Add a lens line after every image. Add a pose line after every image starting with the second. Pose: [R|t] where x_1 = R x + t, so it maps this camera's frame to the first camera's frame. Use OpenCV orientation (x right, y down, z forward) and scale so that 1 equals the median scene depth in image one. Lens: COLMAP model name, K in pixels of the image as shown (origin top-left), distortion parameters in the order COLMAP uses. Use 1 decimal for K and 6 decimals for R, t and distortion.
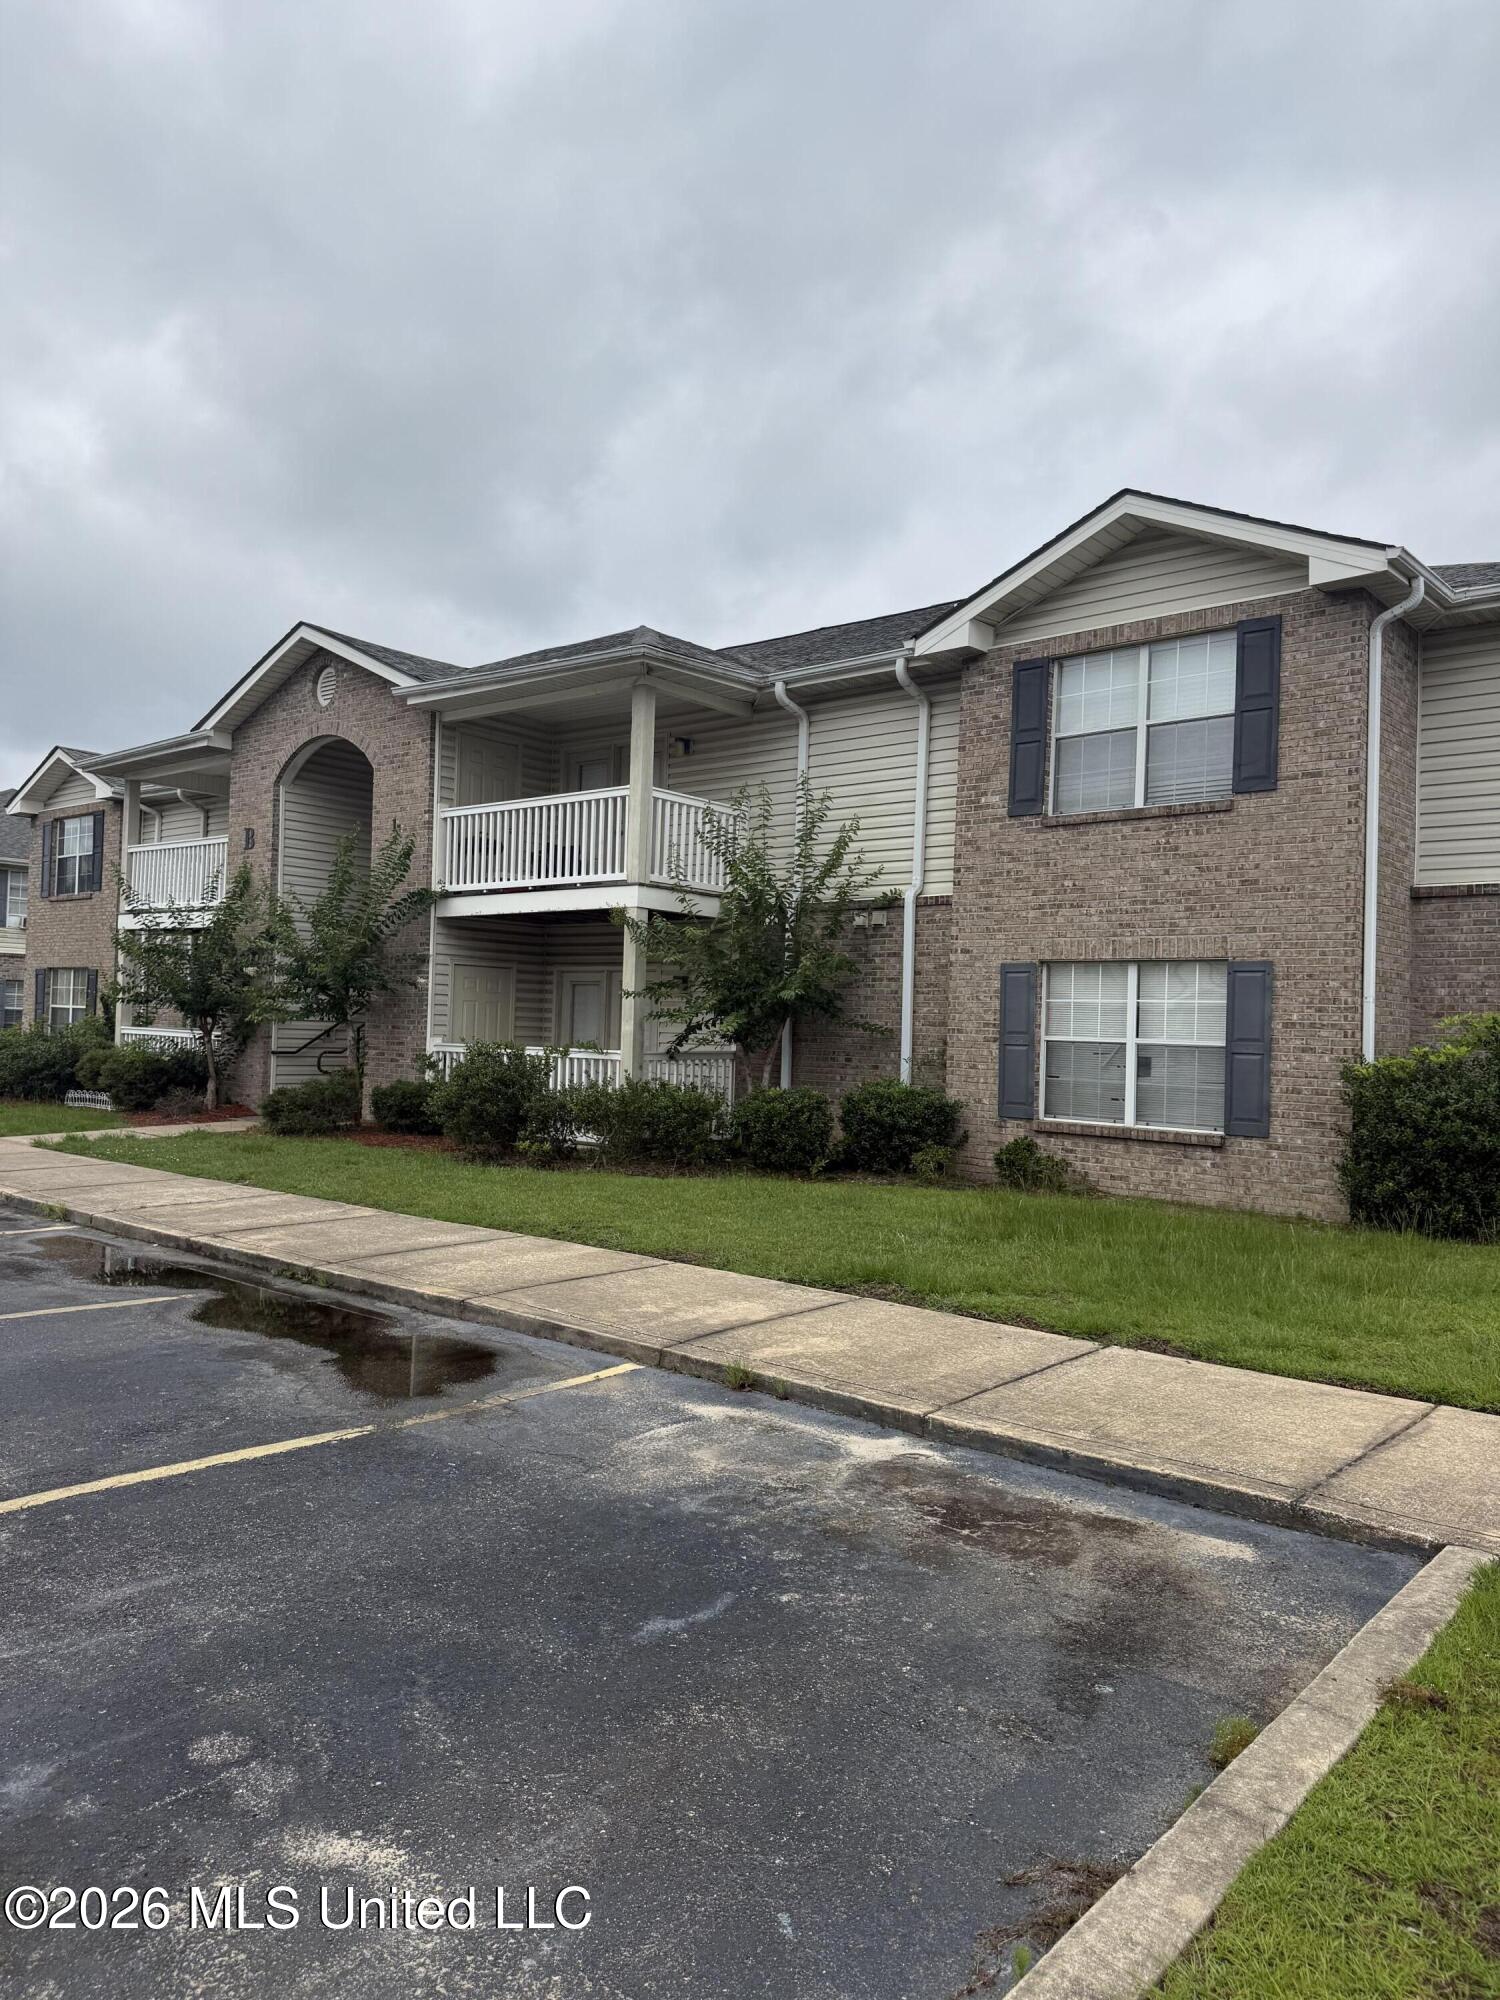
lens RADIAL K [[1427.5, 0, 742.3], [0, 1427.5, 1009.9], [0, 0, 1]] dist [0.102803, -0.007493]
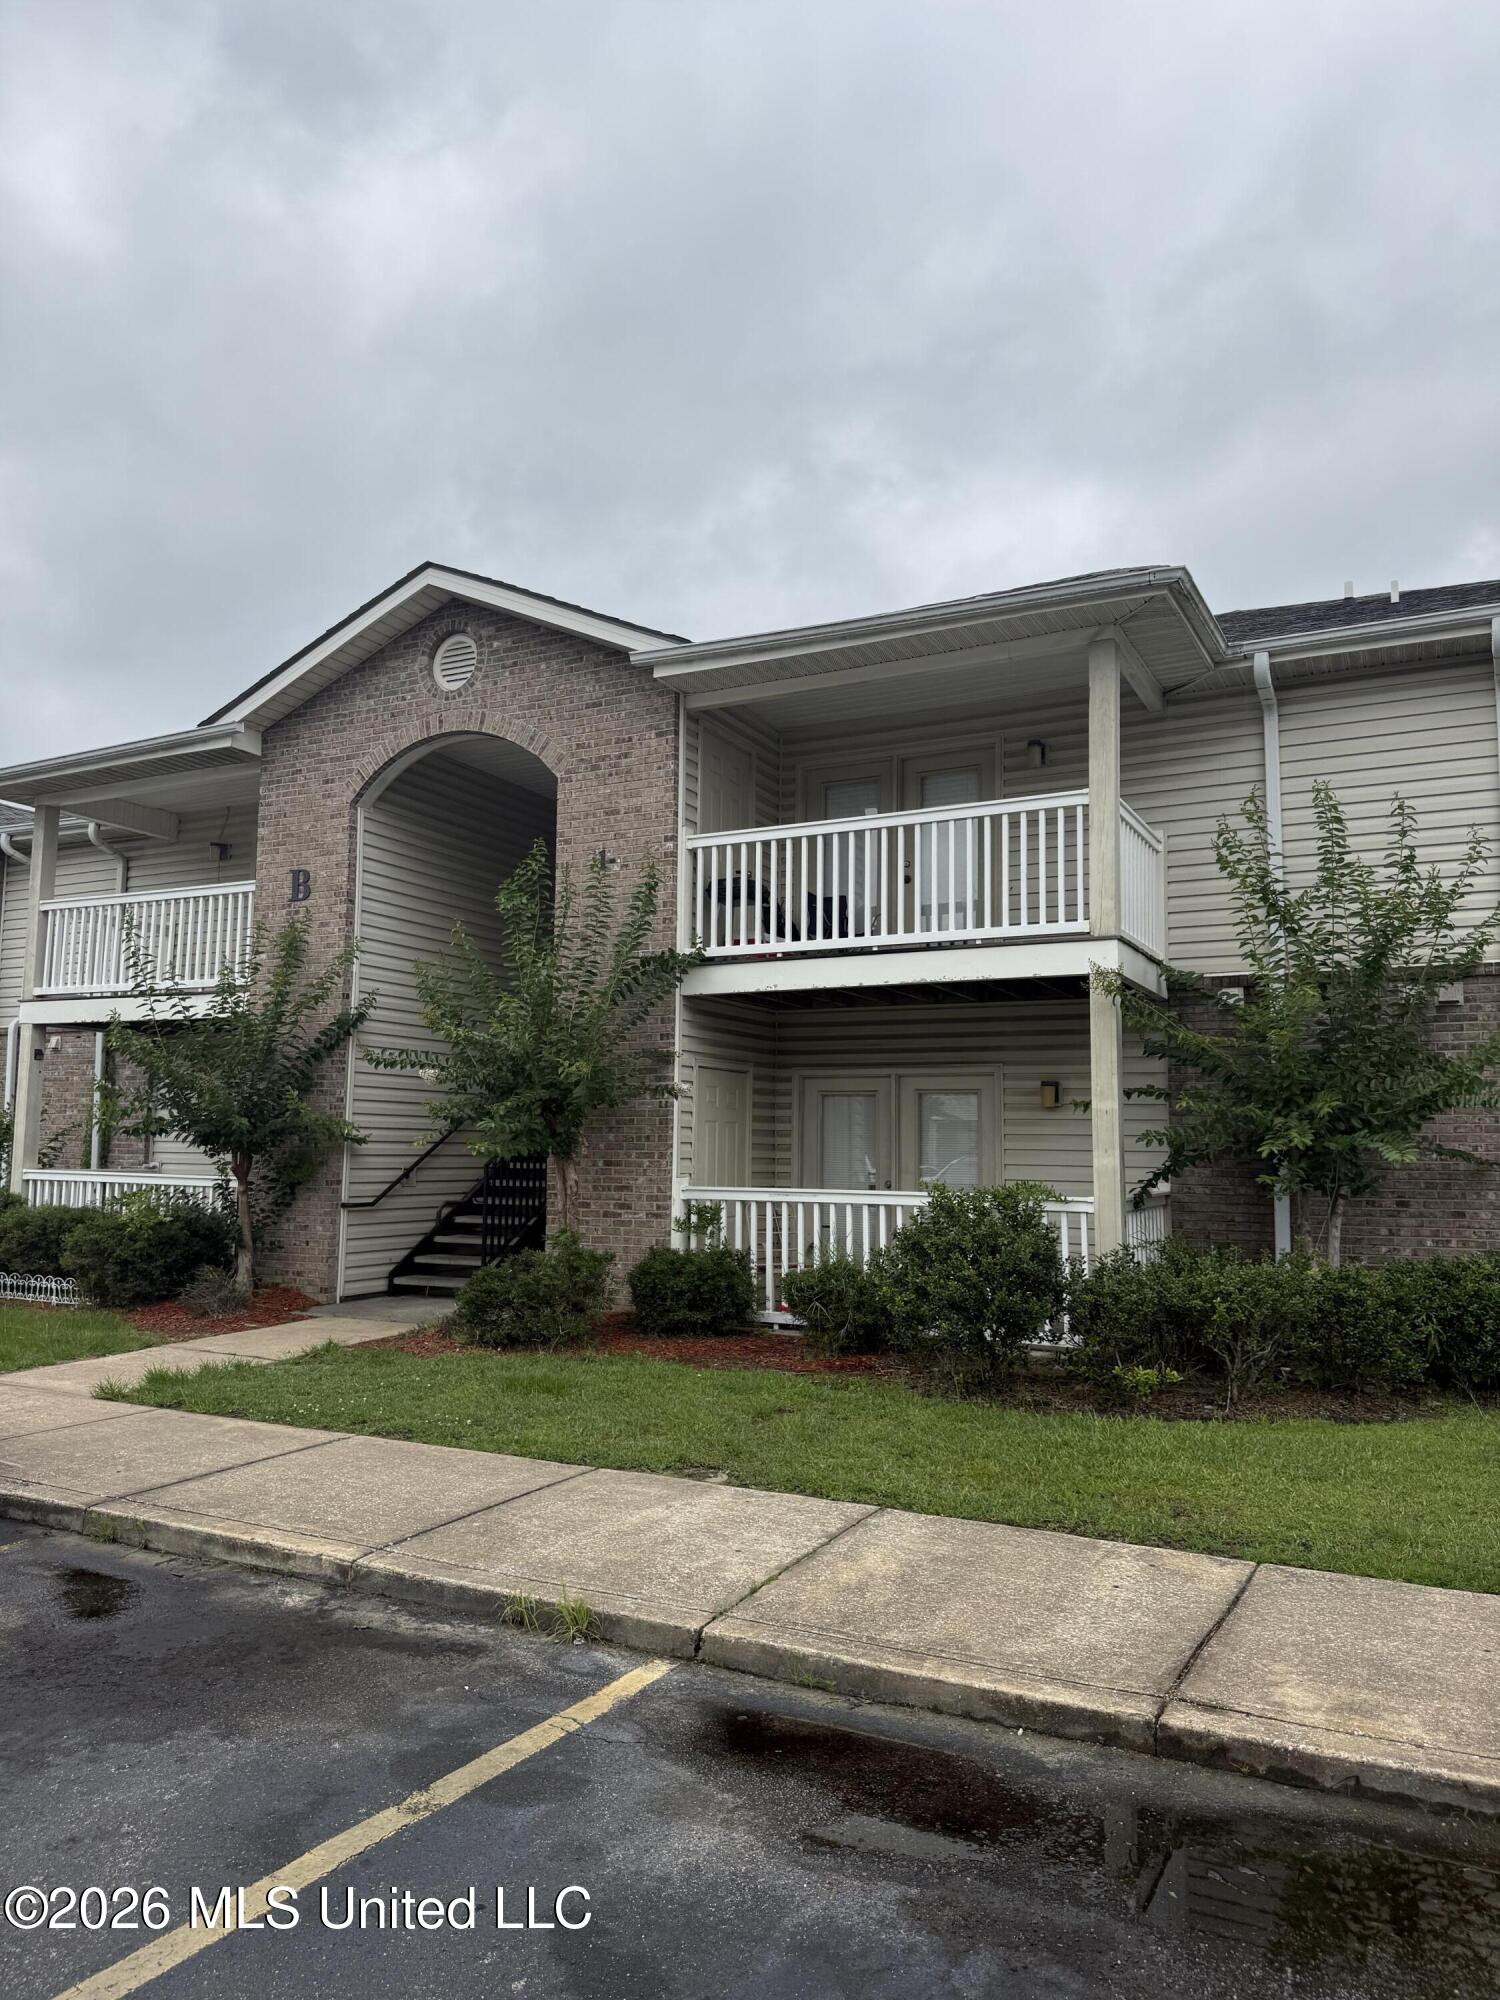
lens RADIAL K [[1427.5, 0, 742.3], [0, 1427.5, 1009.9], [0, 0, 1]] dist [0.102803, -0.007493]
pose [[0.973410, 0.003534, 0.229042, -0.319981], [0.014971, 0.996762, -0.079004, -0.005054], [-0.228579, 0.080332, 0.970205, 0.334807]]
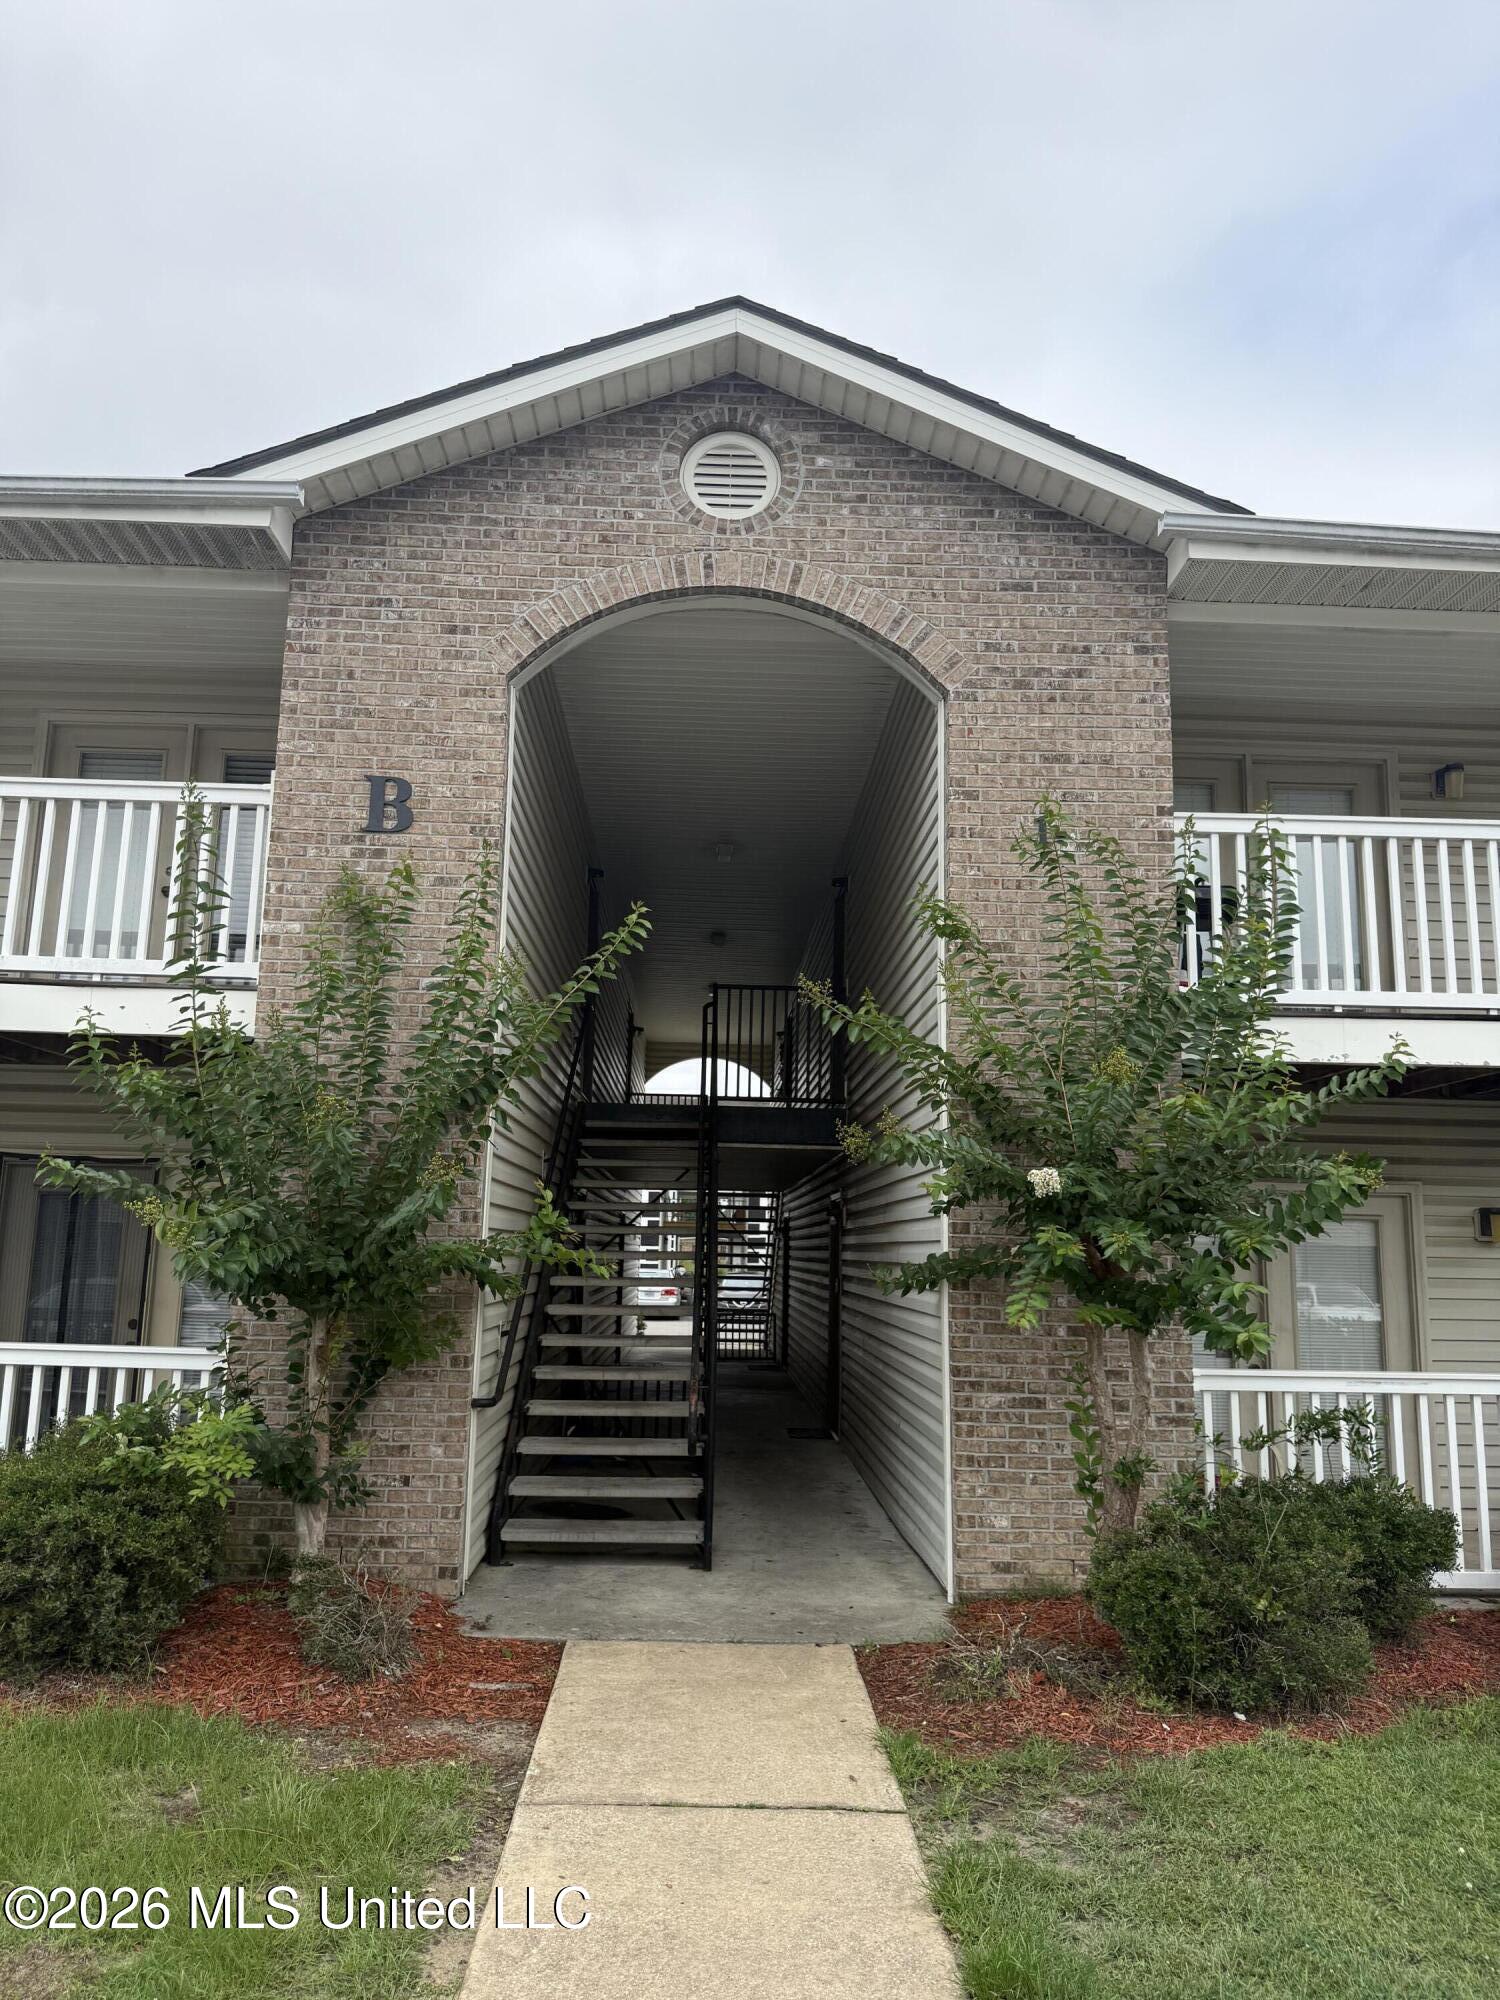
lens RADIAL K [[1381.7, 0, 749.0], [0, 1381.7, 1012.9], [0, 0, 1]] dist [0.065365, -0.002182]
pose [[0.737458, 0.096651, 0.668442, -0.547992], [-0.008994, 0.991025, -0.133371, -0.021595], [-0.675333, 0.092344, 0.731709, 0.745236]]
